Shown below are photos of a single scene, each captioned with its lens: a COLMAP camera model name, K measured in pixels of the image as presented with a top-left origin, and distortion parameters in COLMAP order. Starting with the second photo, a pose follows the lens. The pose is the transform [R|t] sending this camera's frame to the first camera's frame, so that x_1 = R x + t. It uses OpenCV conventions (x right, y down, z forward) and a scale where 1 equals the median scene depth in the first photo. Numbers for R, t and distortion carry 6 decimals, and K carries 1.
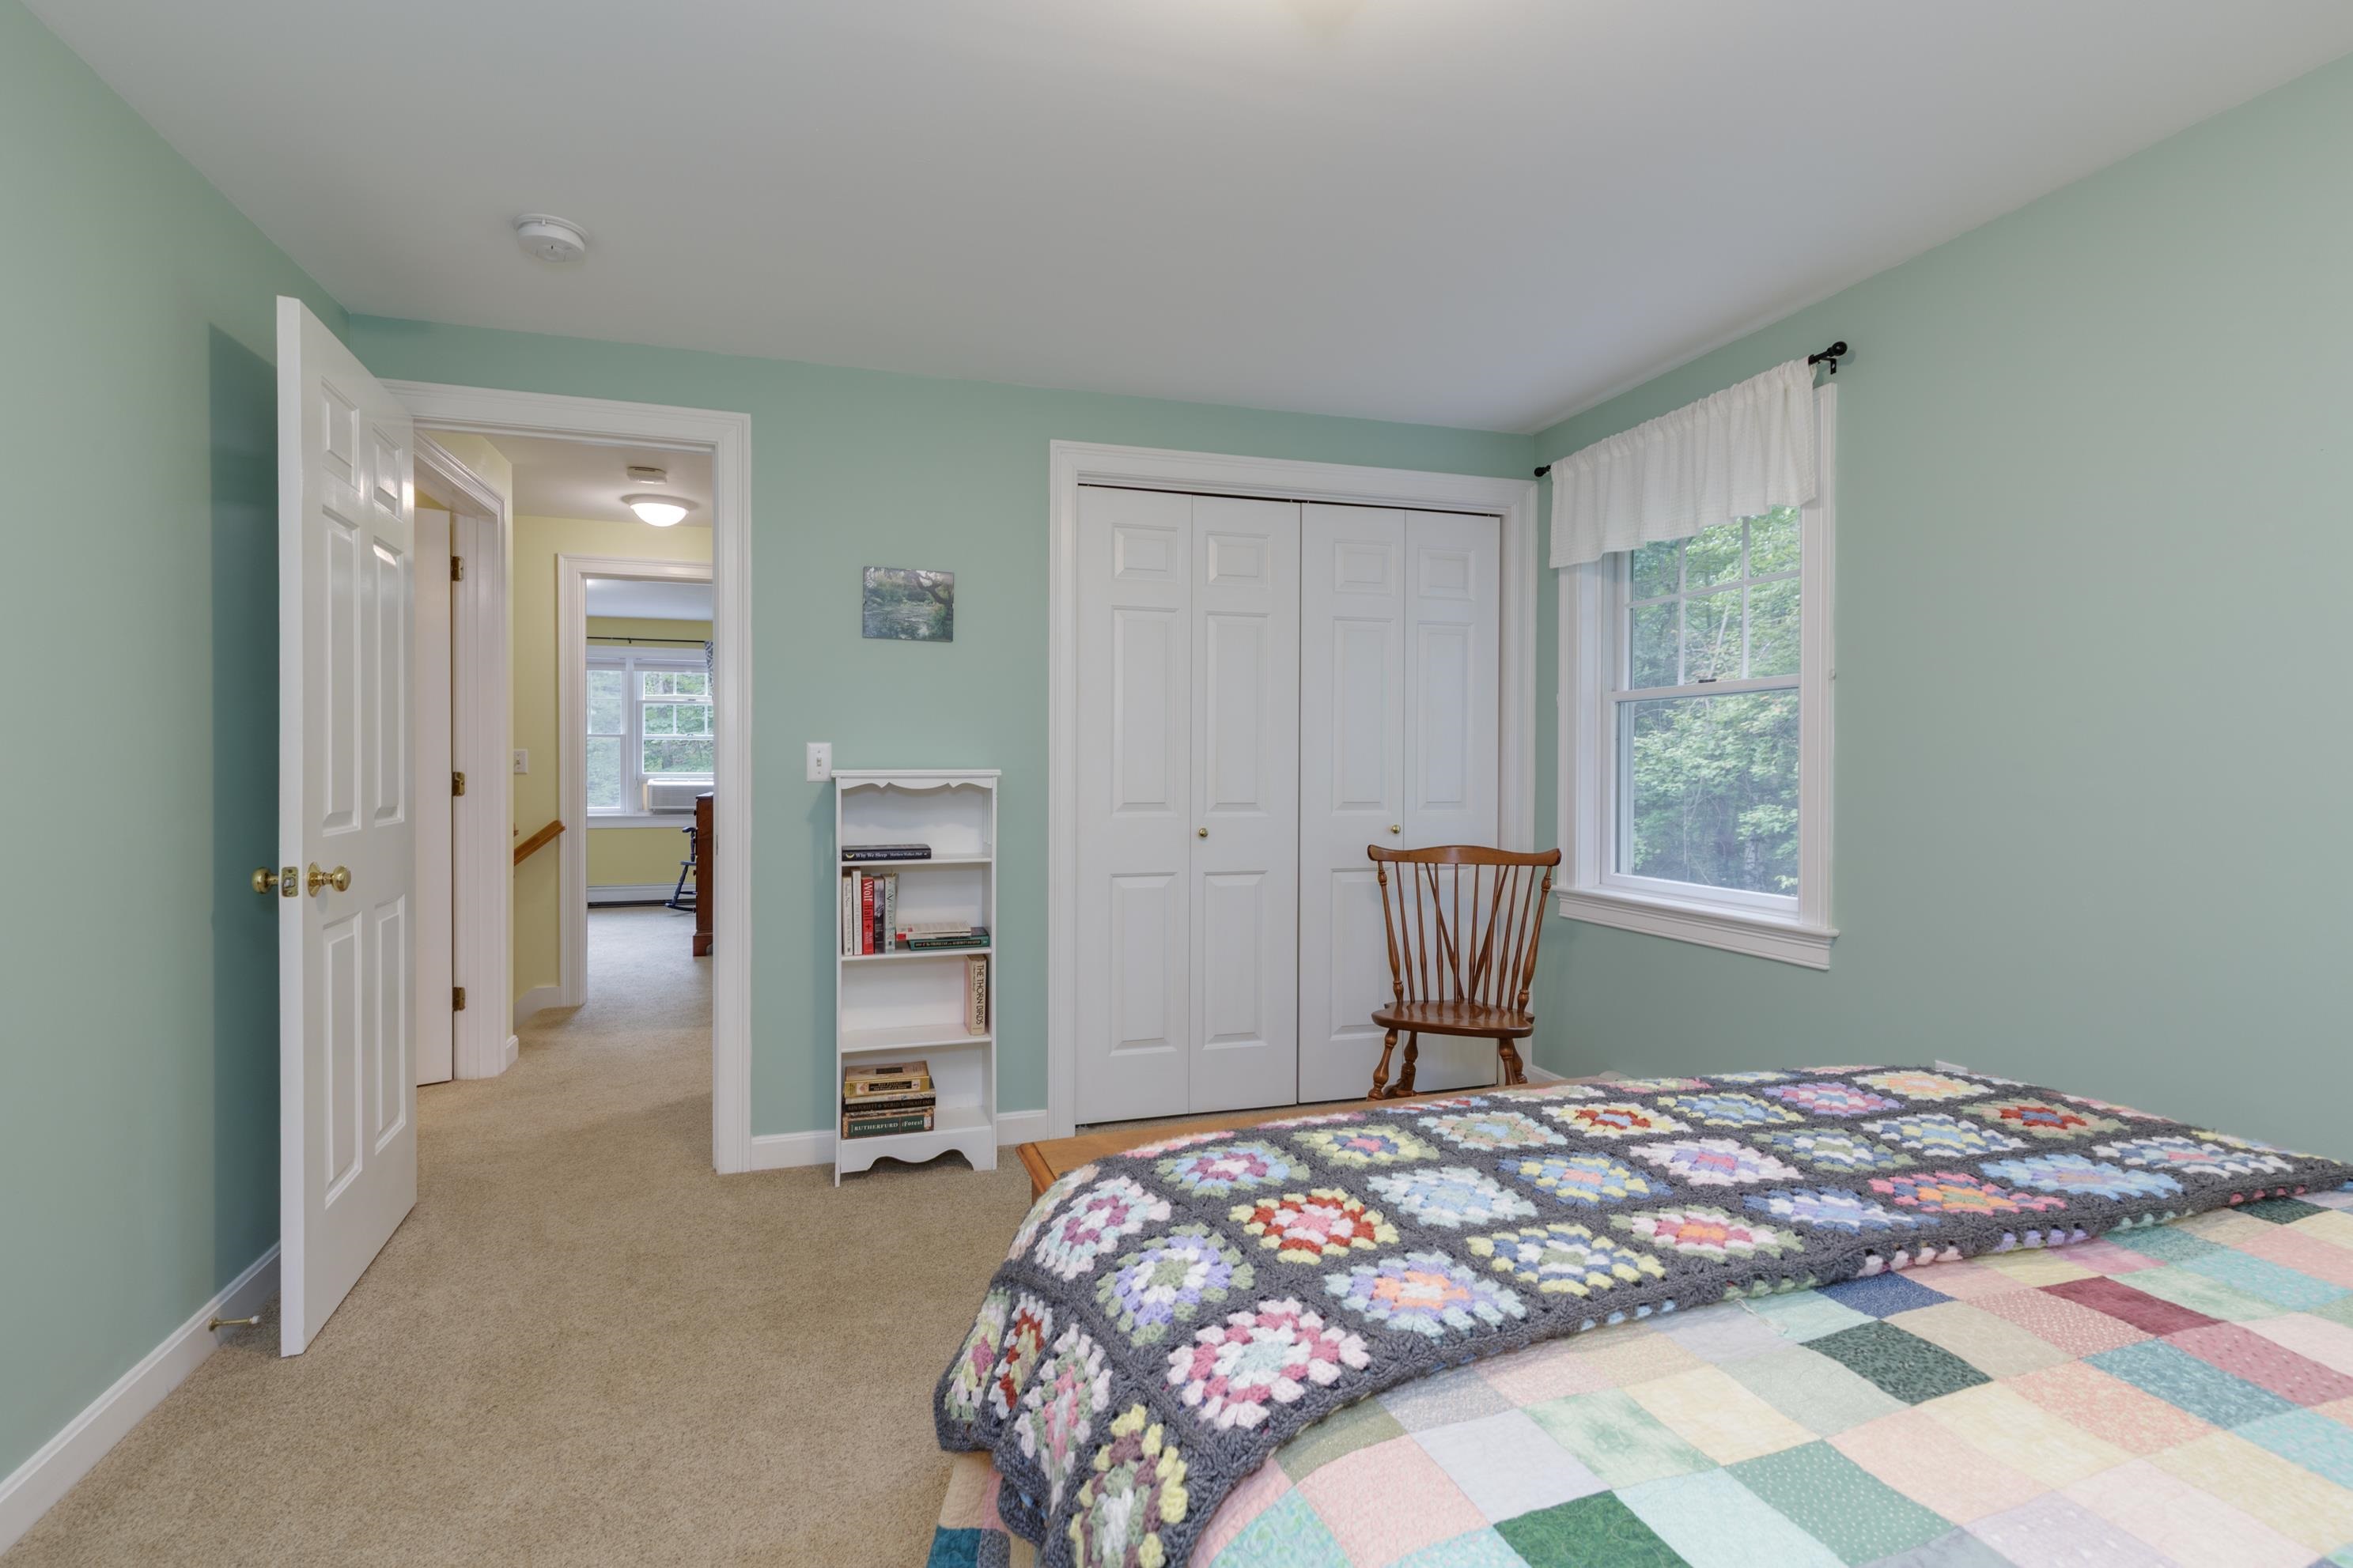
lens RADIAL K [[1087.3, 0, 1189.2], [0, 1087.3, 779.5], [0, 0, 1]] dist [0.002822, -0.000079]
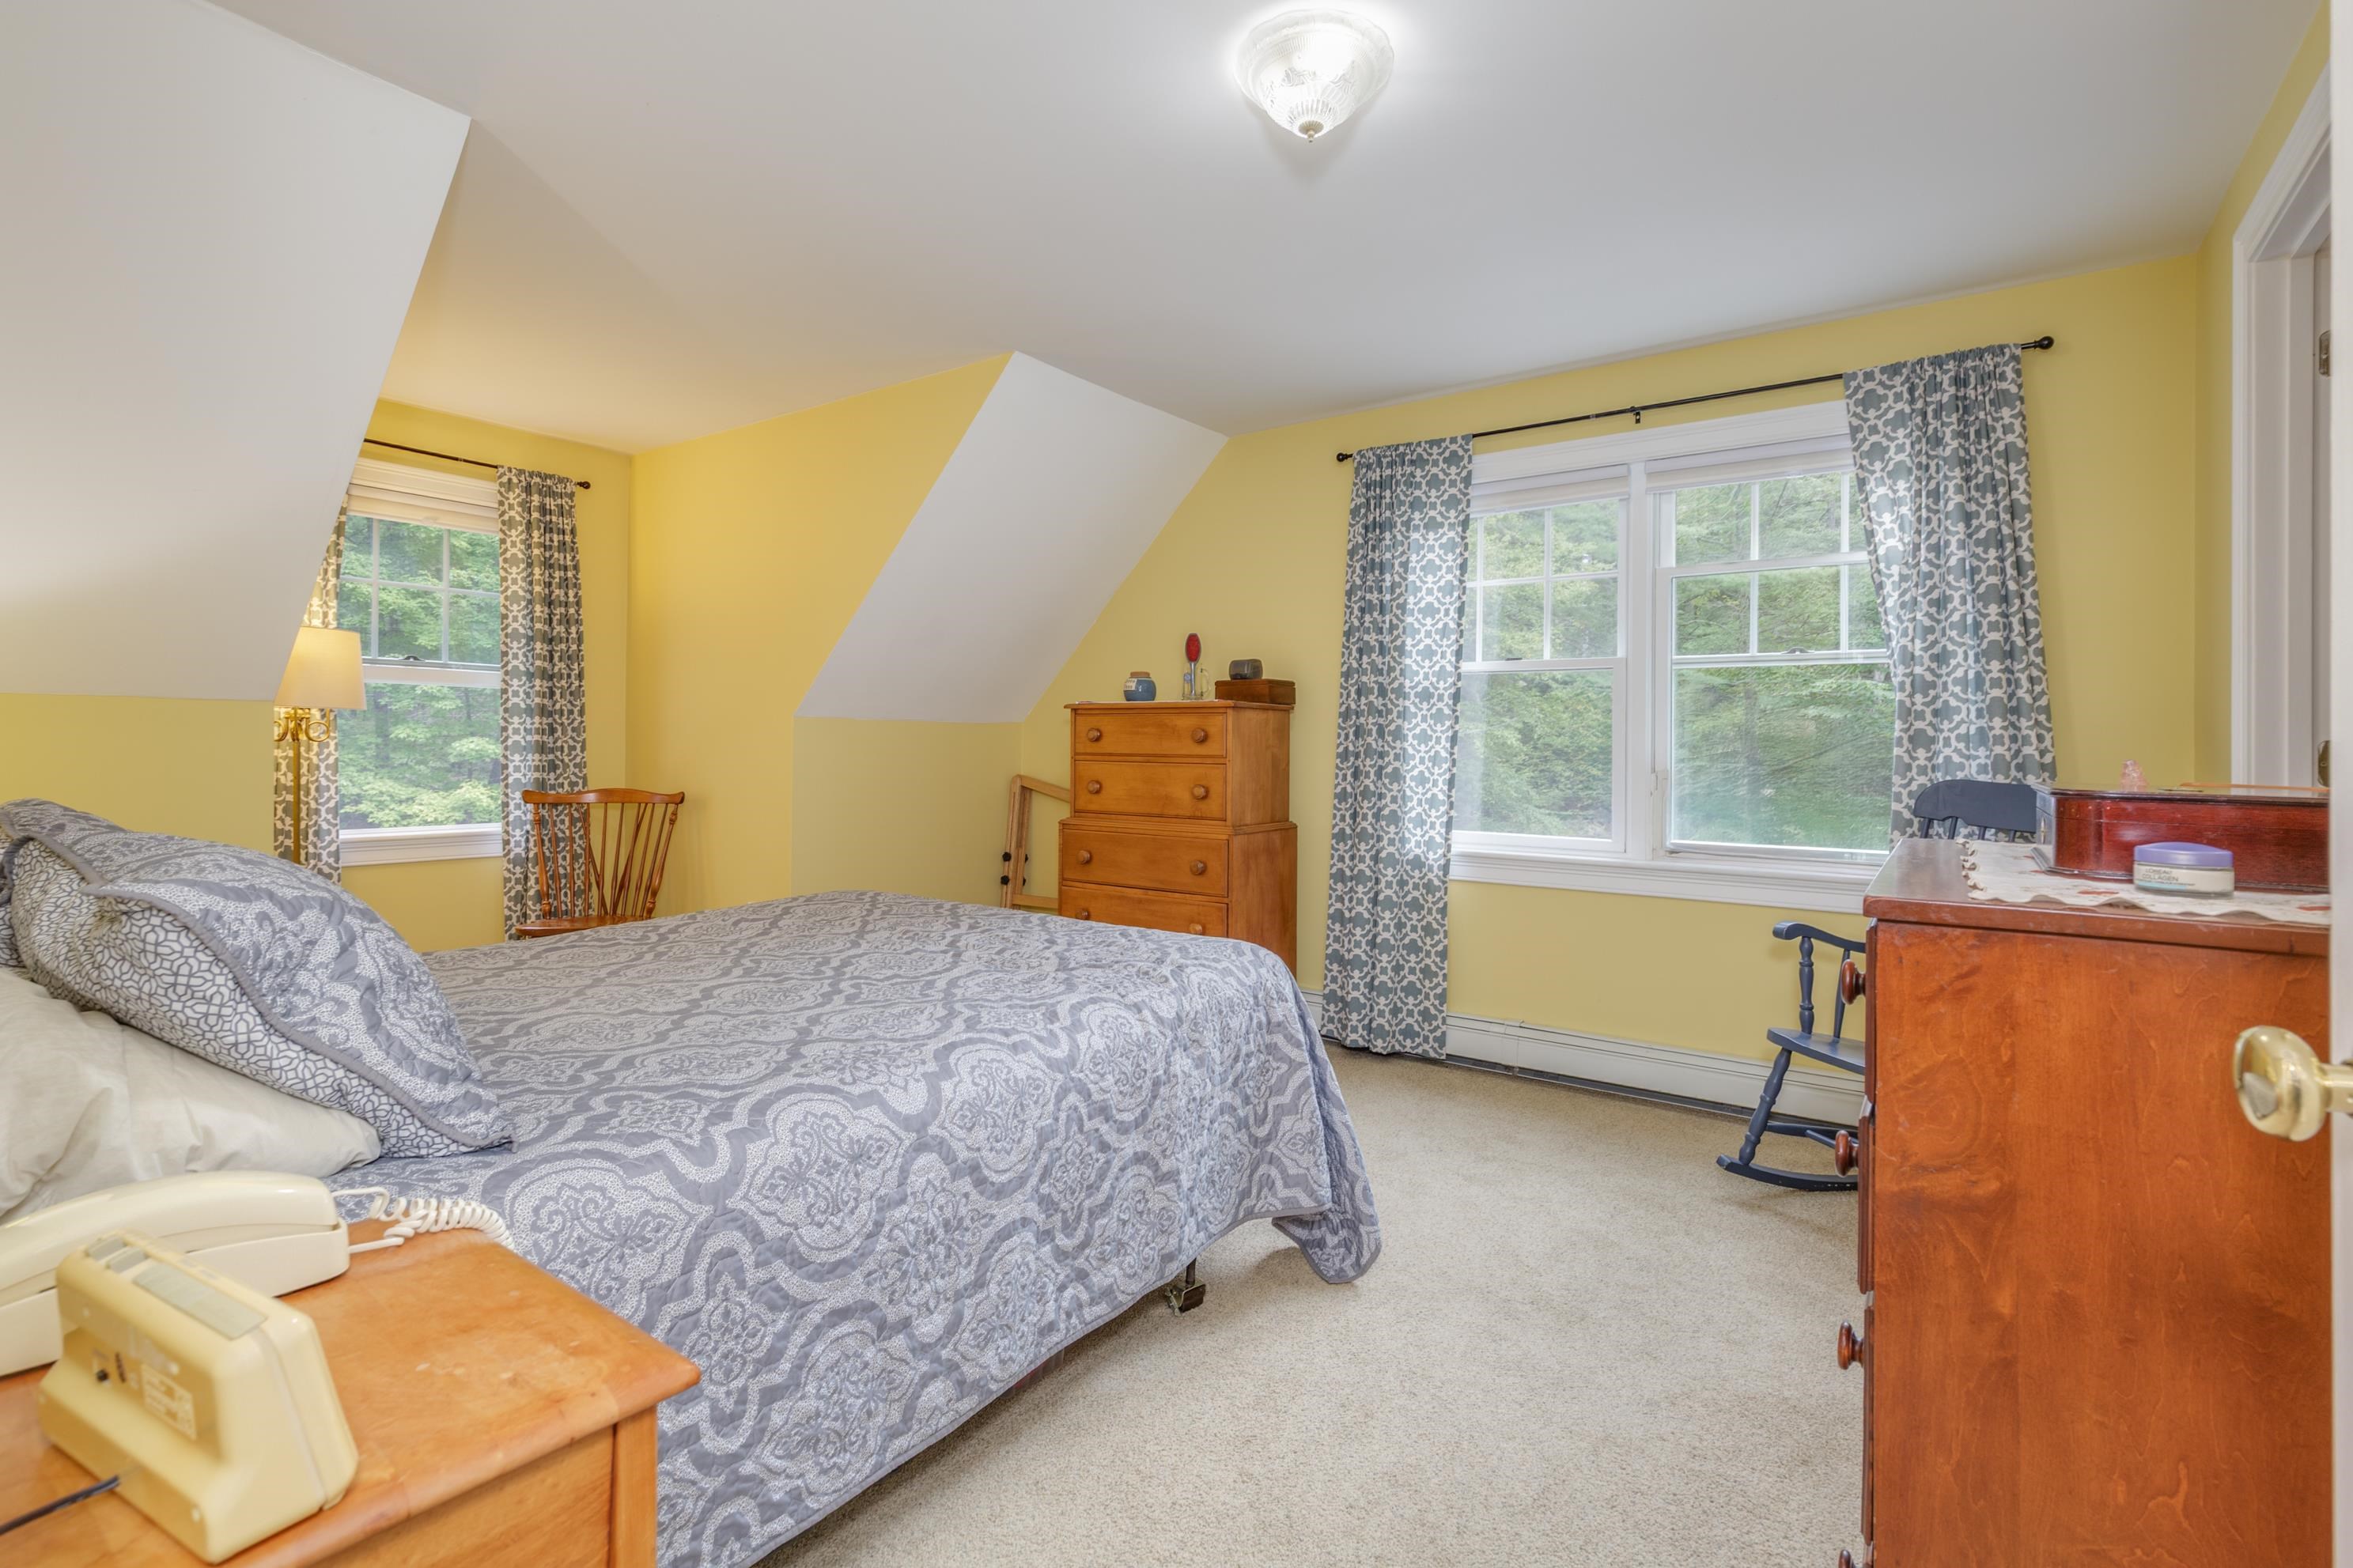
lens RADIAL K [[1091.9, 0, 1155.6], [0, 1091.9, 745.1], [0, 0, 1]] dist [0.001580, -0.000399]
pose [[0.577946, -0.006430, -0.816050, -0.308815], [-0.010846, 0.999820, -0.015559, -0.001527], [0.816003, 0.017843, 0.577772, 0.667702]]
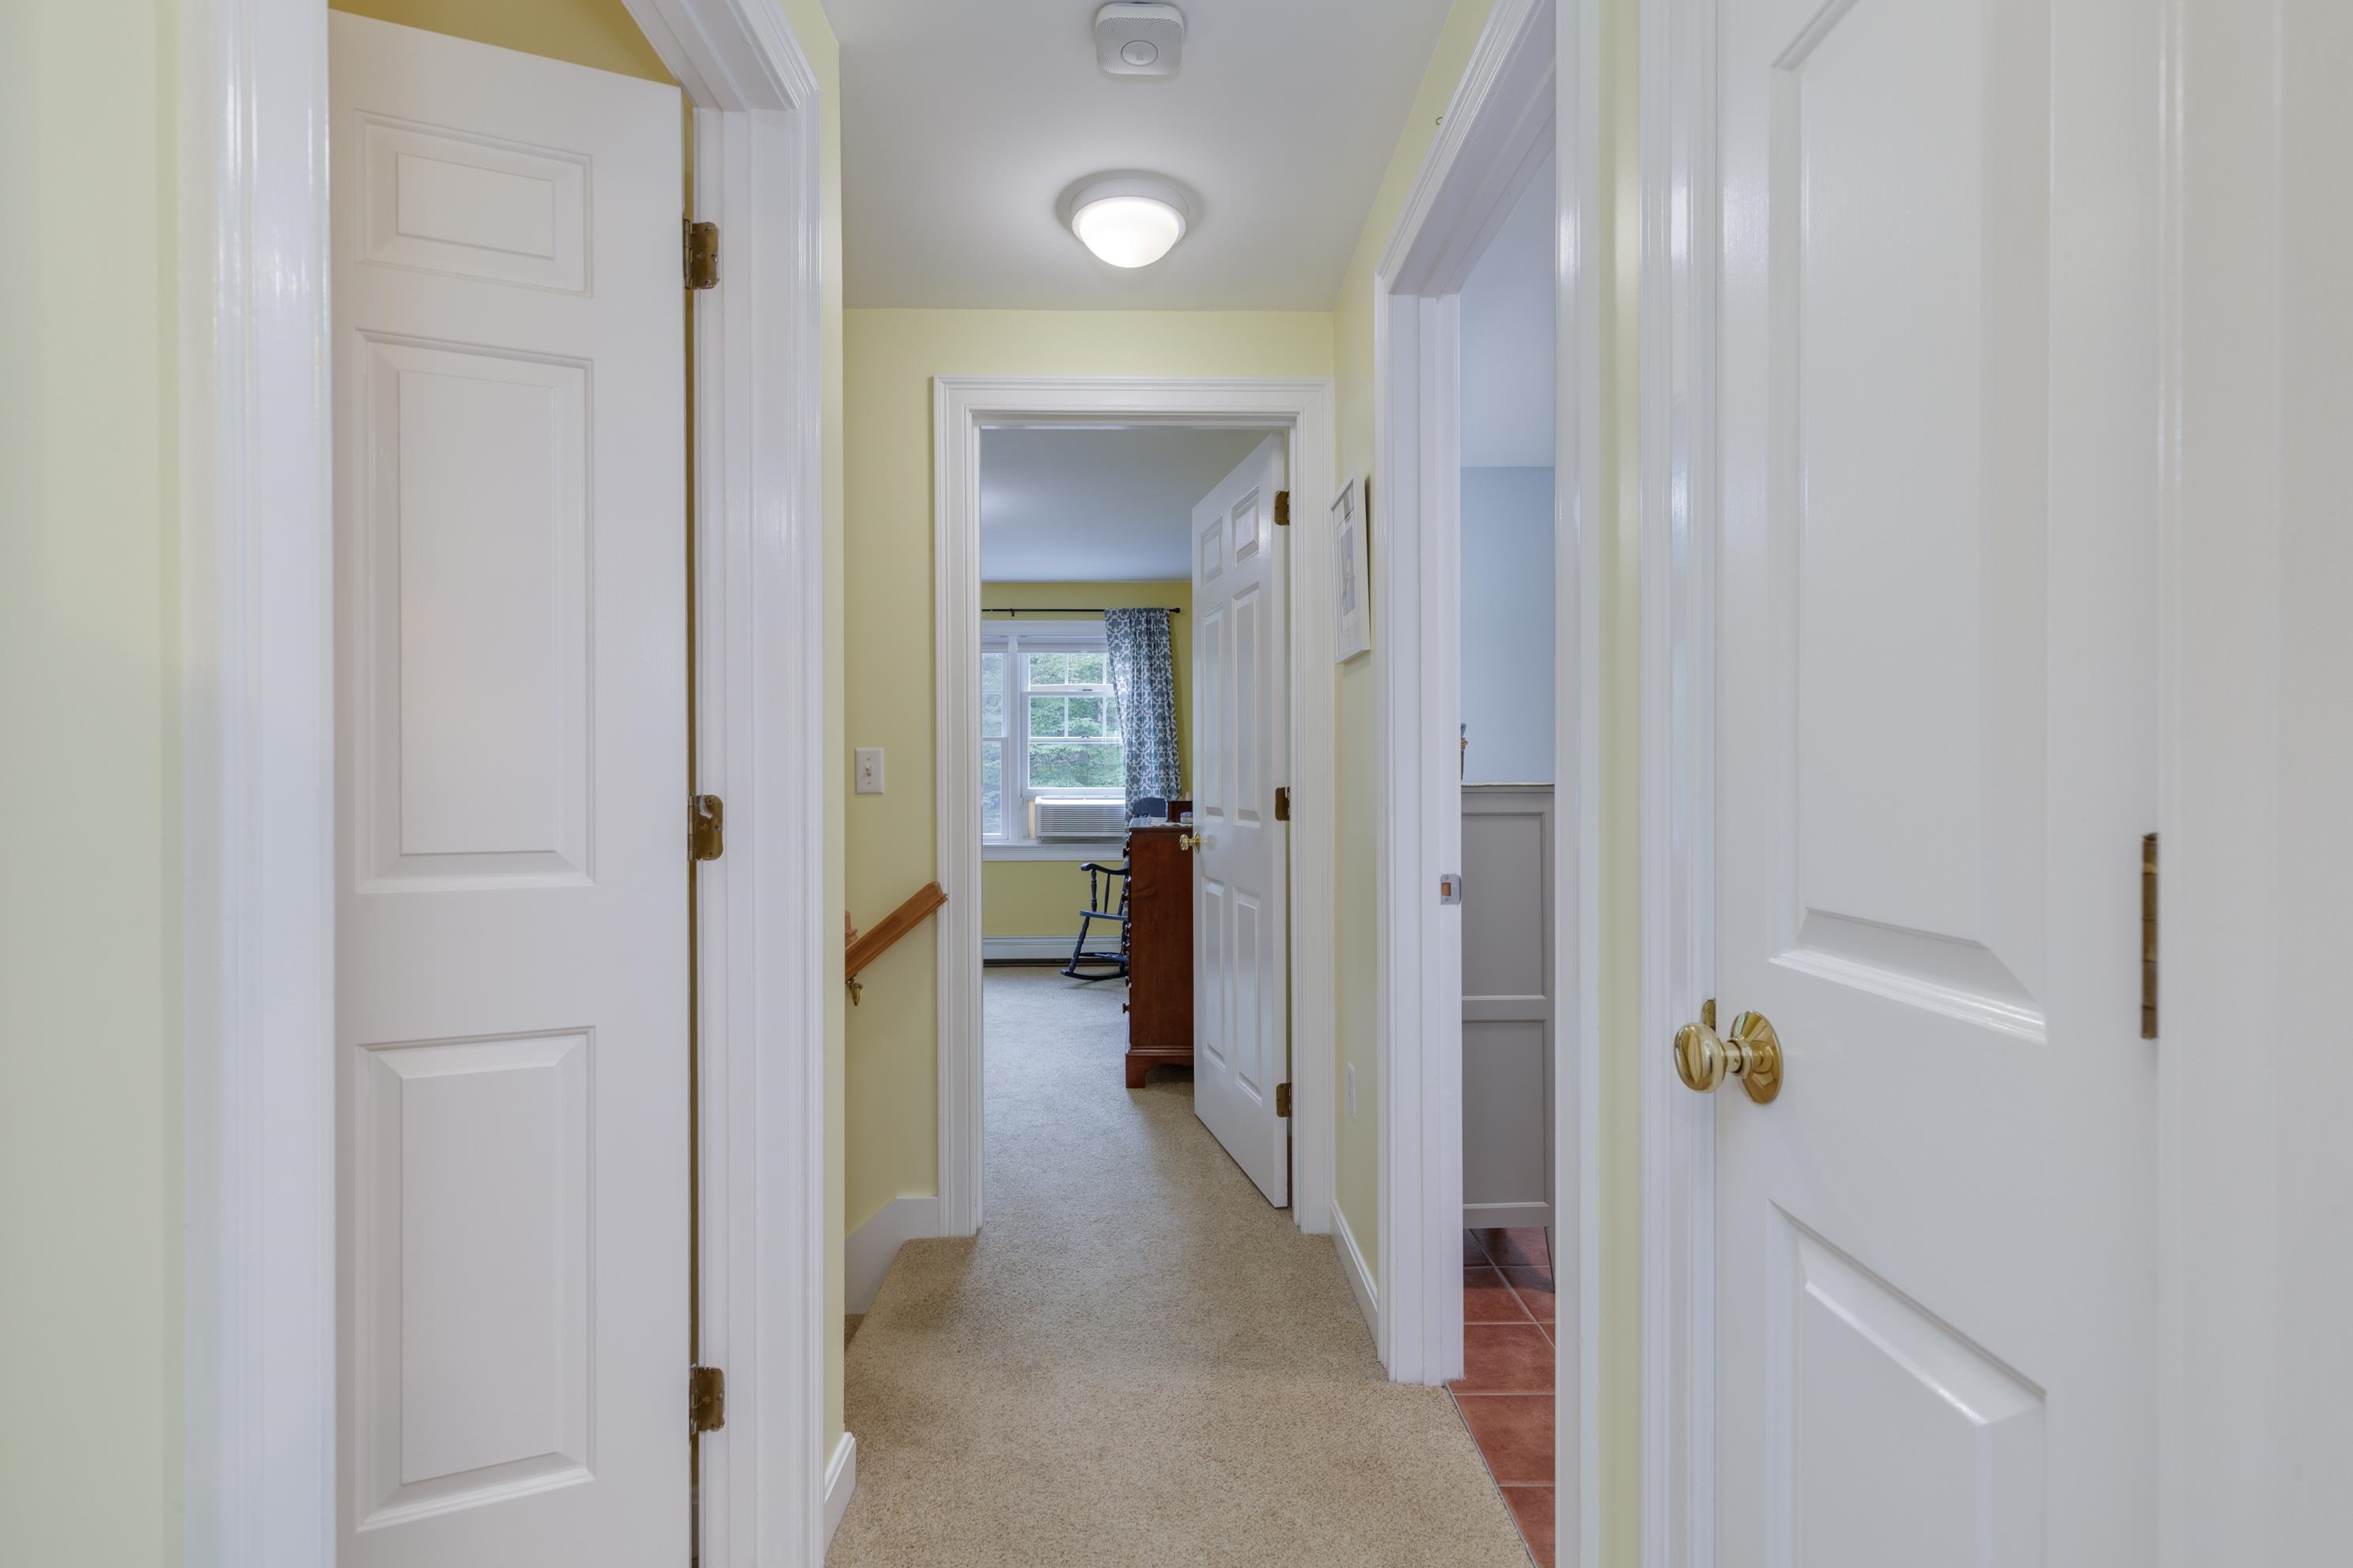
lens RADIAL K [[1087.3, 0, 1189.2], [0, 1087.3, 779.5], [0, 0, 1]] dist [0.002822, -0.000079]
pose [[0.958907, -0.009381, -0.283565, -0.191933], [0.006856, 0.999928, -0.009894, -0.003812], [0.283637, 0.007544, 0.958902, 0.326228]]
